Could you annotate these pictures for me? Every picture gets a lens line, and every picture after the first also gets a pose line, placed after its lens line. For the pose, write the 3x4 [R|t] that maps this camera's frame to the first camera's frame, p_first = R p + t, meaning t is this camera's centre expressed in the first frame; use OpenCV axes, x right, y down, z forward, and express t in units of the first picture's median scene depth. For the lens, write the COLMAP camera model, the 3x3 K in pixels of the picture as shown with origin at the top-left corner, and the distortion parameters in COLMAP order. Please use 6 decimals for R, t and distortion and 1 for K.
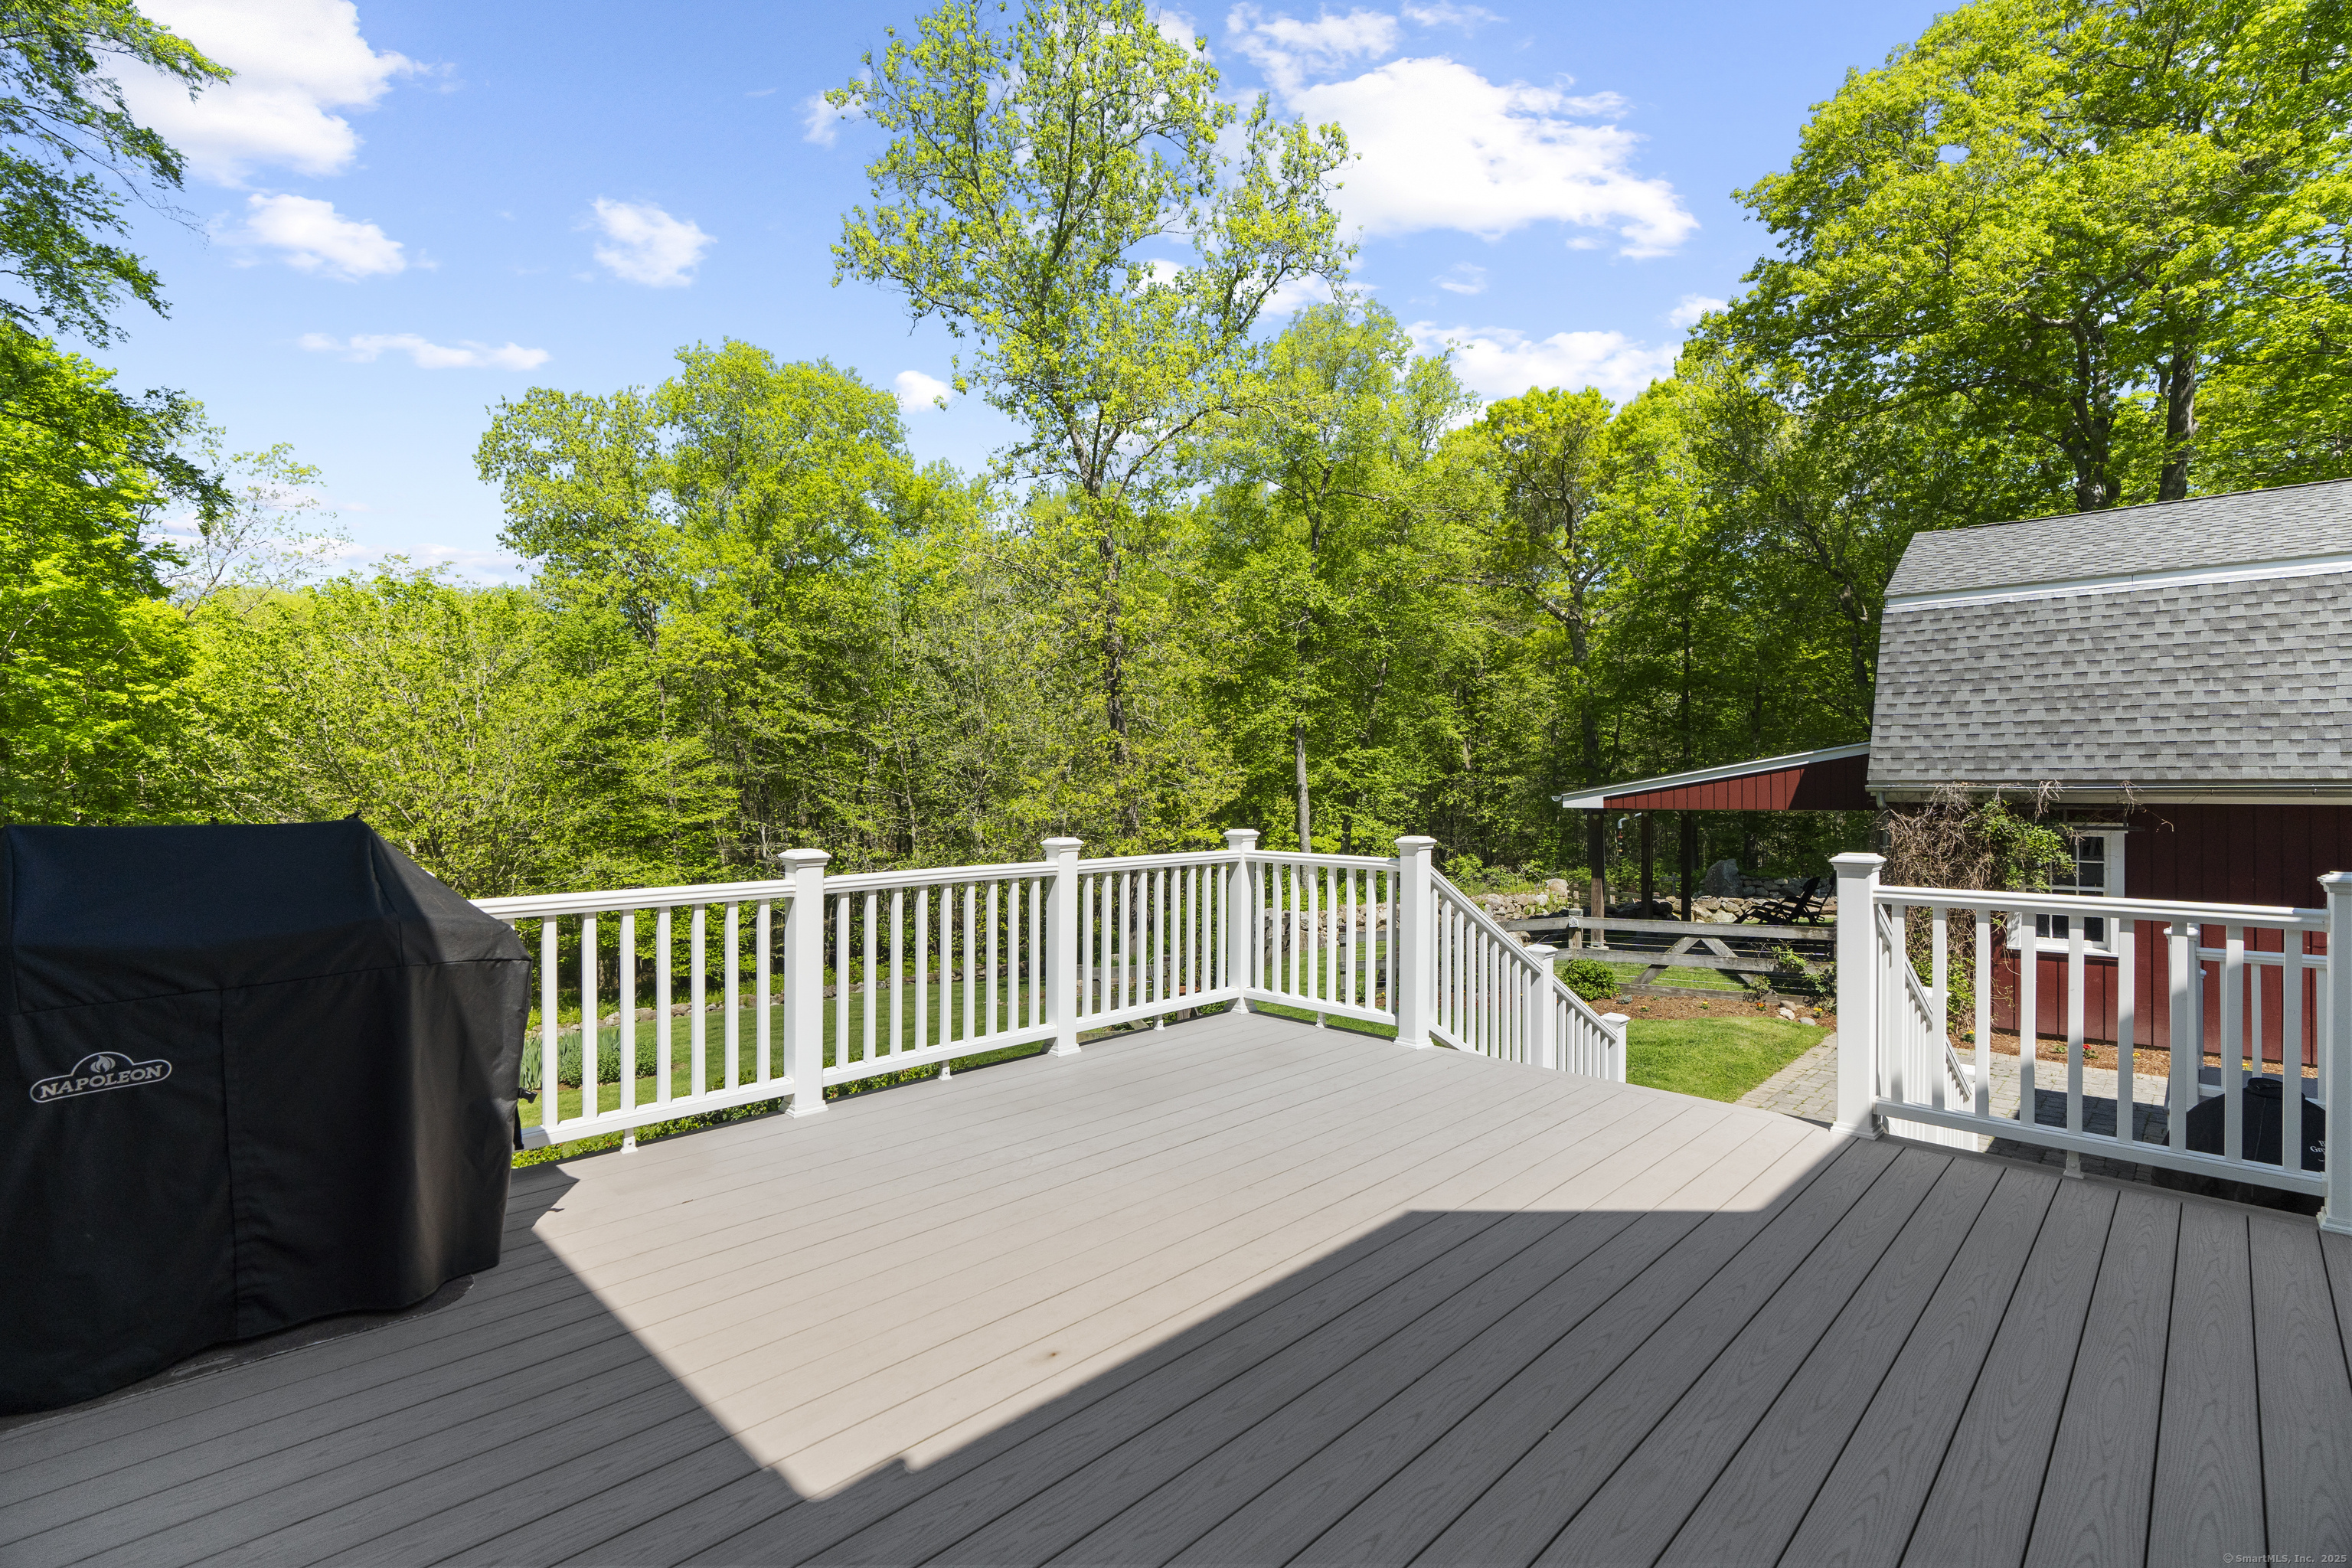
lens RADIAL K [[1067.9, 0, 1167.2], [0, 1067.9, 795.3], [0, 0, 1]] dist [0.001669, 0.000940]
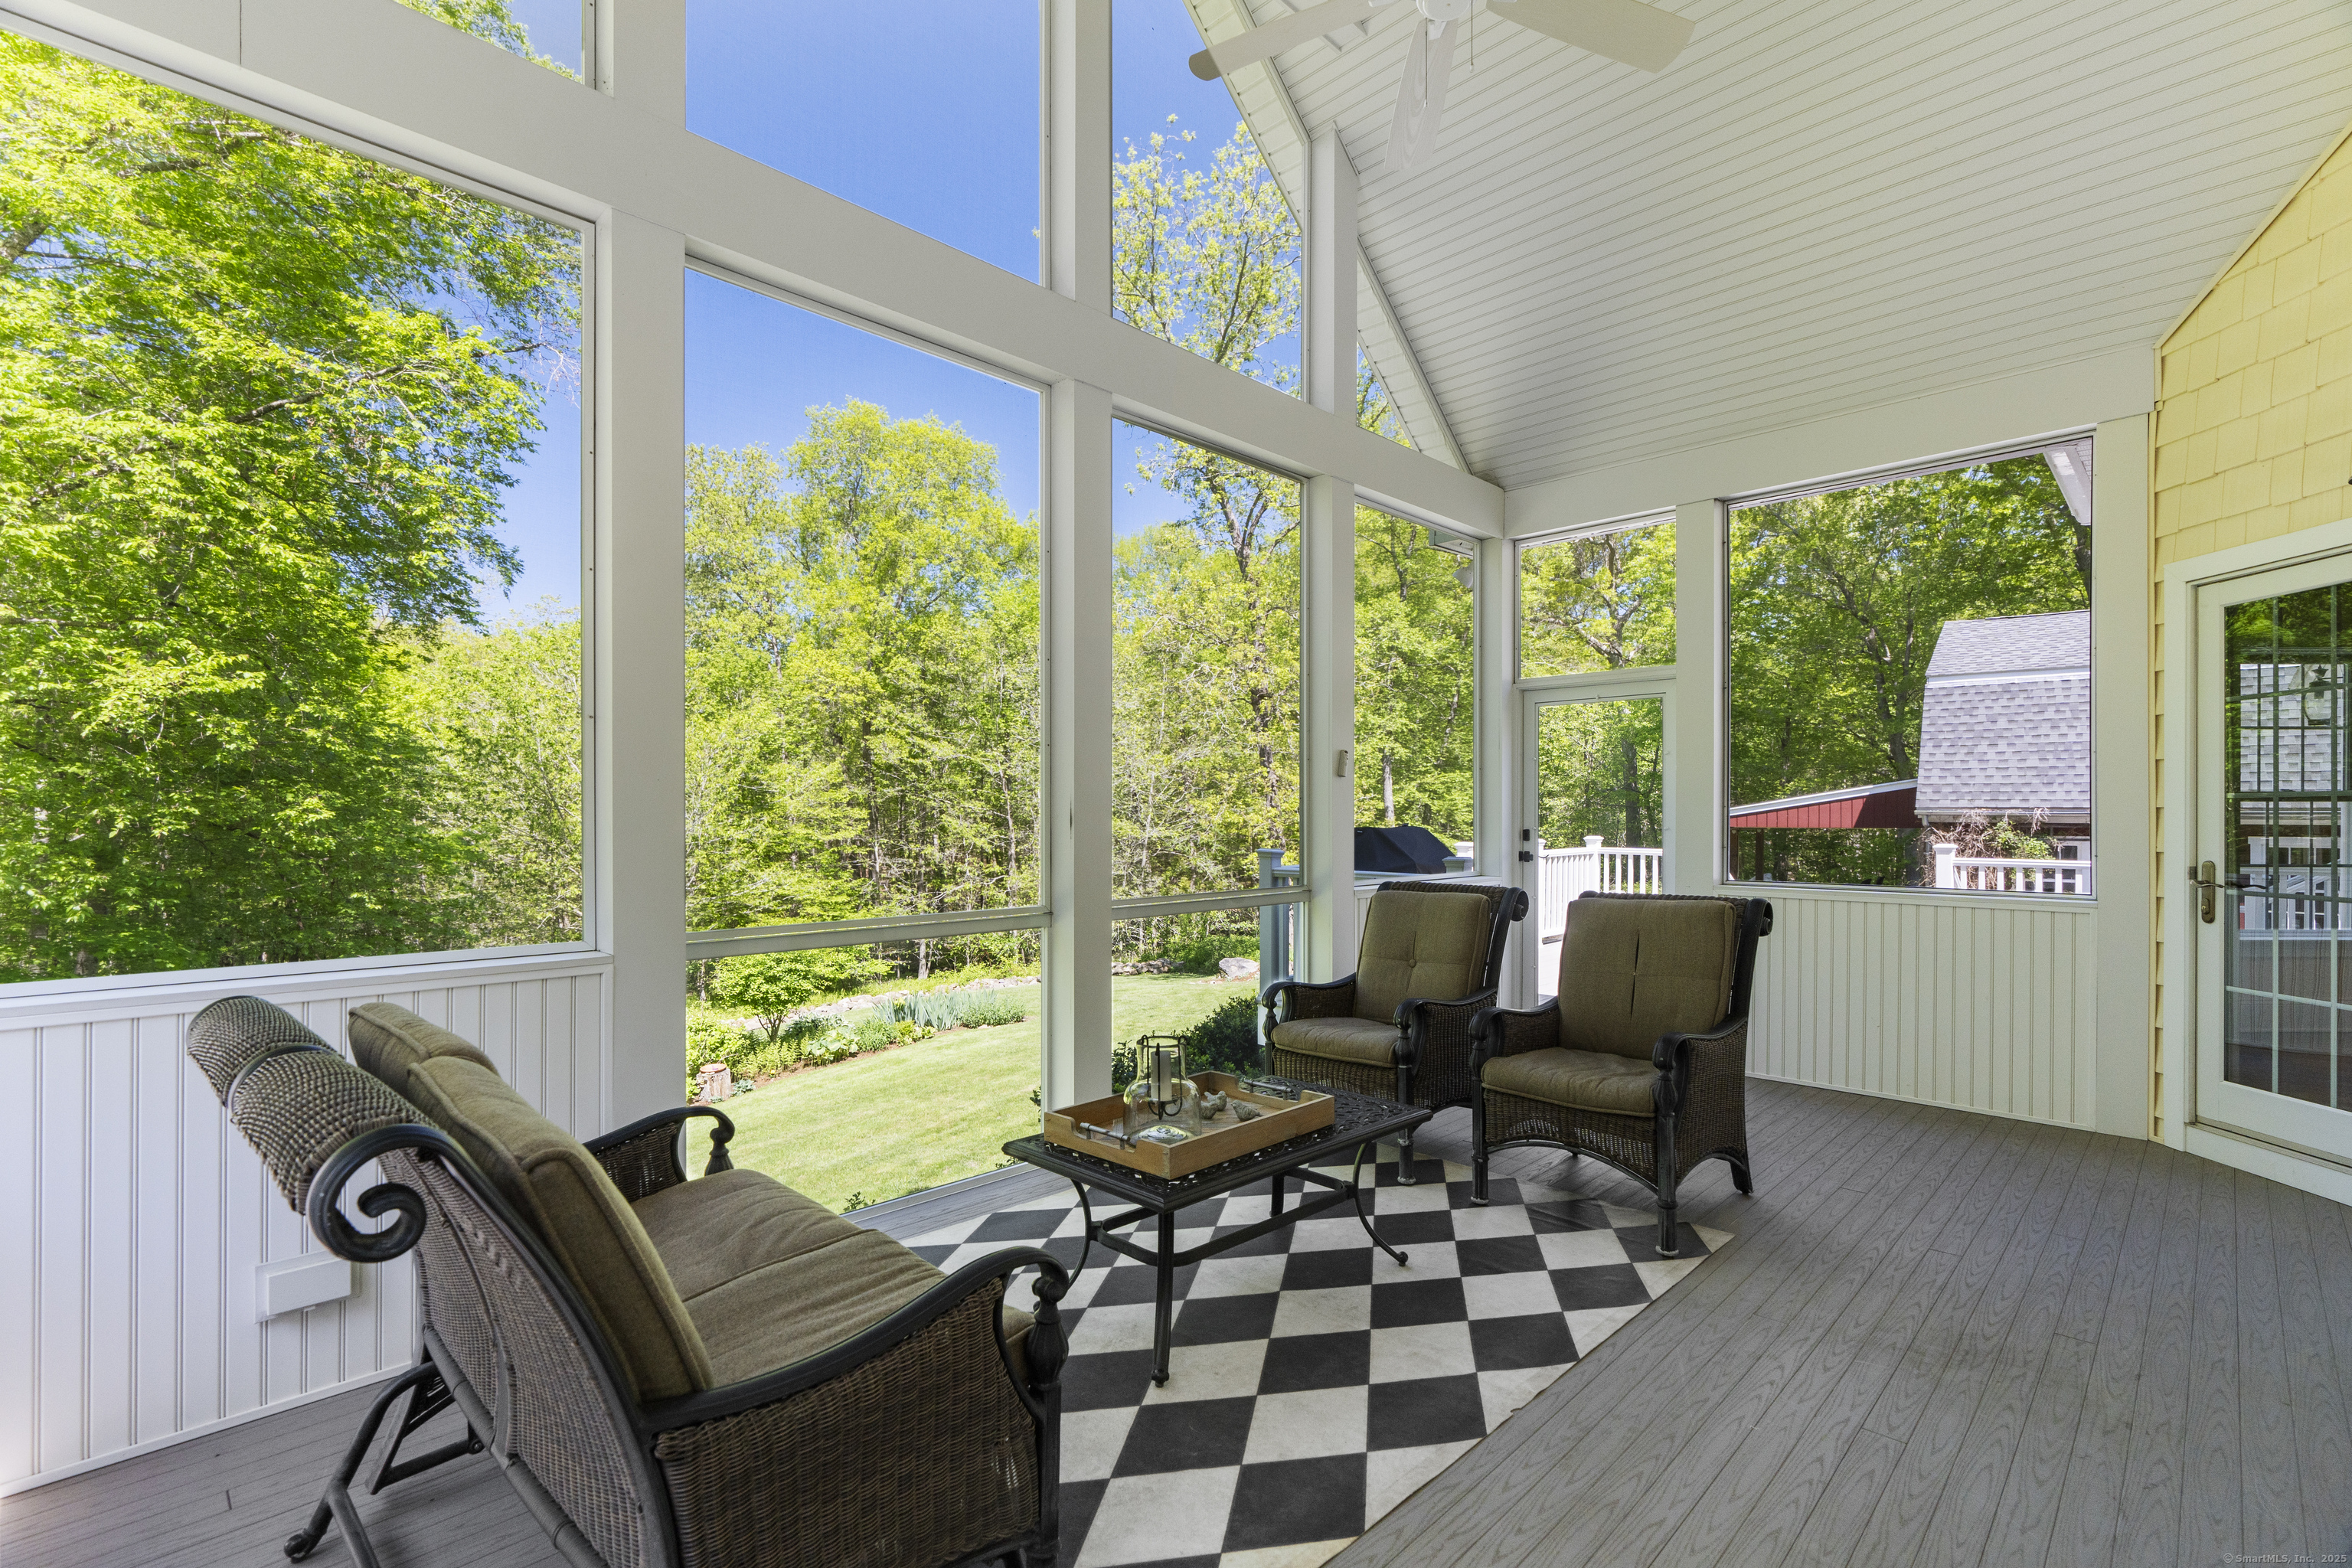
lens RADIAL K [[1078.3, 0, 1168.9], [0, 1078.3, 820.3], [0, 0, 1]] dist [0.000776, 0.000650]
pose [[0.999999, 0.001460, 0.000693, -0.103578], [-0.001463, 0.999988, 0.004728, -0.000468], [-0.000687, -0.004729, 0.999989, -0.133147]]
